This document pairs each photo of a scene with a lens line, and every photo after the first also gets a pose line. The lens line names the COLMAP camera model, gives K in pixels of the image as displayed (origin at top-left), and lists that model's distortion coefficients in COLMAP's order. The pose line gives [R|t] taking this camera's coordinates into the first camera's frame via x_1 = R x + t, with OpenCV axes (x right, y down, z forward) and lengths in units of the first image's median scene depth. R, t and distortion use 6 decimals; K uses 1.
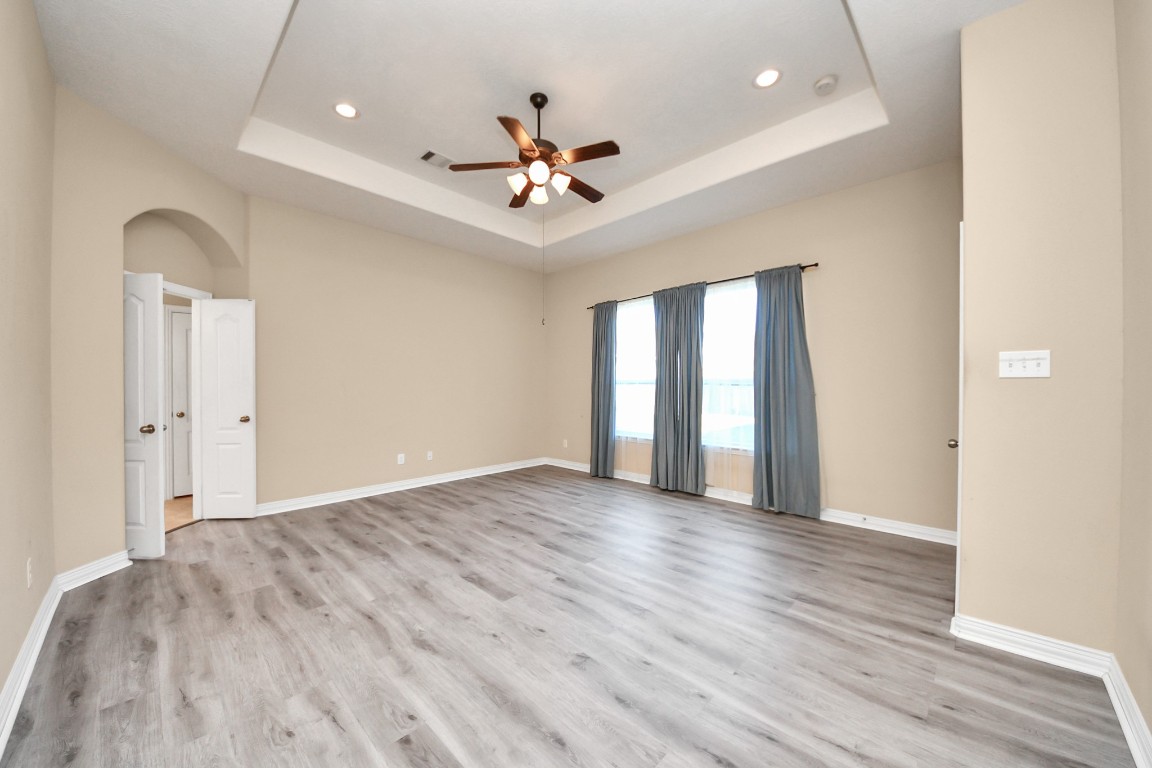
lens RADIAL K [[421.7, 0, 569.1], [0, 421.7, 389.1], [0, 0, 1]] dist [0.013139, -0.012019]
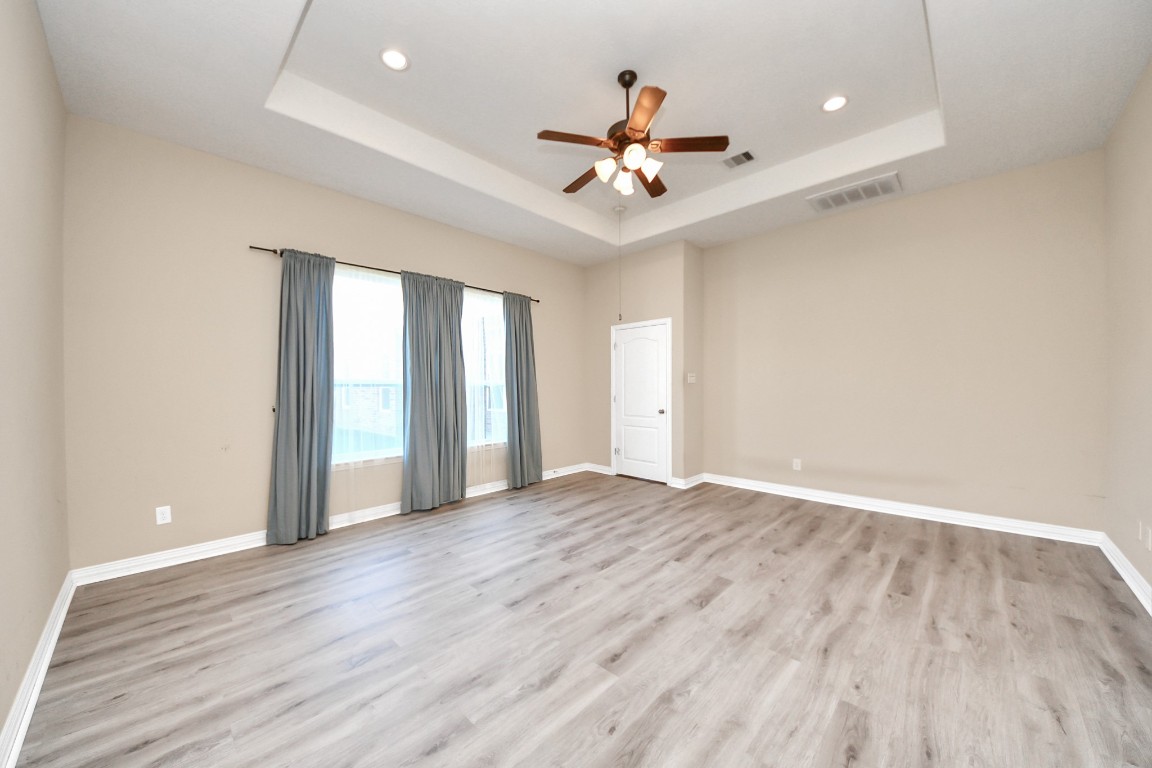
lens RADIAL K [[413.0, 0, 580.0], [0, 413.0, 389.1], [0, 0, 1]] dist [0.011422, -0.008049]
pose [[-0.023440, -0.014402, 0.999622, -0.953895], [0.016414, 0.999756, 0.014788, -0.019306], [-0.999590, 0.016754, -0.023198, 1.104238]]
